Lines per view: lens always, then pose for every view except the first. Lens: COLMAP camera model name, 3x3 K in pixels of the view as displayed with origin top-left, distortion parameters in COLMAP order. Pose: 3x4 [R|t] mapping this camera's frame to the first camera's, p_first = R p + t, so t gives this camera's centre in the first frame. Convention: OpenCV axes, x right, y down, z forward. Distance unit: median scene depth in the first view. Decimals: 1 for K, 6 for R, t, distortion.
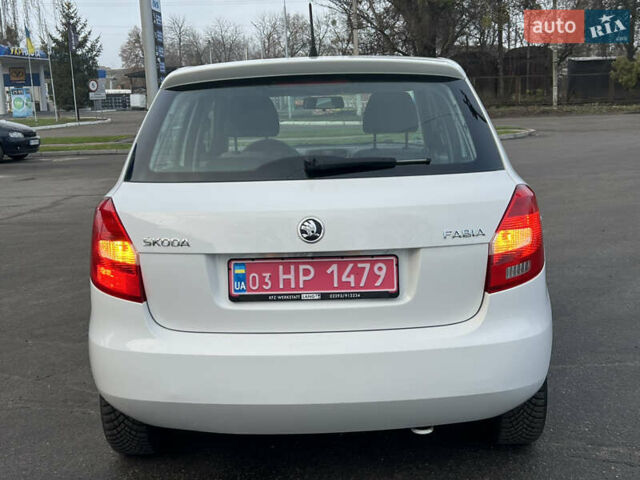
lens RADIAL K [[784.4, 0, 320.0], [0, 784.4, 240.0], [0, 0, 1]] dist [0.291209, -0.847969]
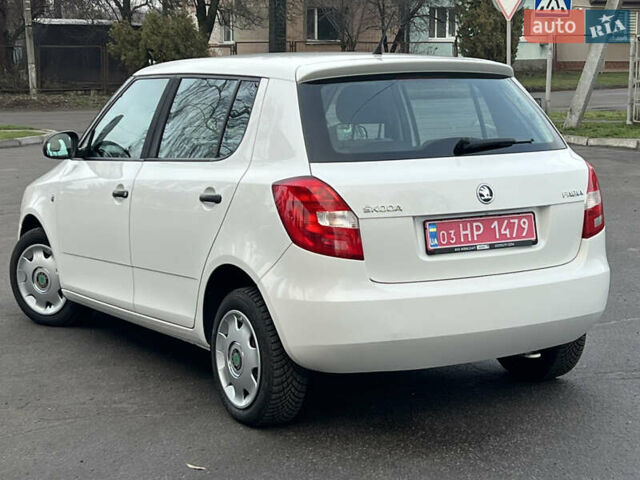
lens RADIAL K [[1418.8, 0, 320.0], [0, 1418.8, 240.0], [0, 0, 1]] dist [0.251371, -0.075872]
pose [[0.845011, -0.043746, 0.532956, -1.446132], [0.077586, 0.996132, -0.041250, 0.134236], [-0.529090, 0.076207, 0.845137, -0.792866]]
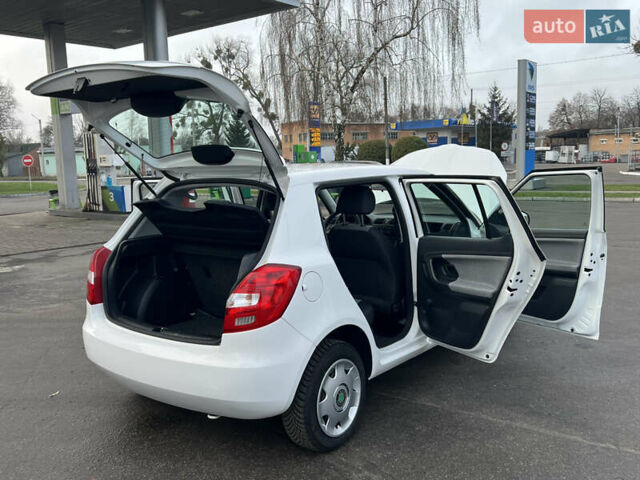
lens RADIAL K [[587.7, 0, 317.5], [0, 587.7, 231.4], [0, 0, 1]] dist [0.062931, -0.008798]
pose [[0.816516, 0.080916, -0.571624, 0.986195], [-0.105520, 0.994367, -0.009969, -0.133835], [0.567598, 0.068457, 0.820455, 0.166520]]
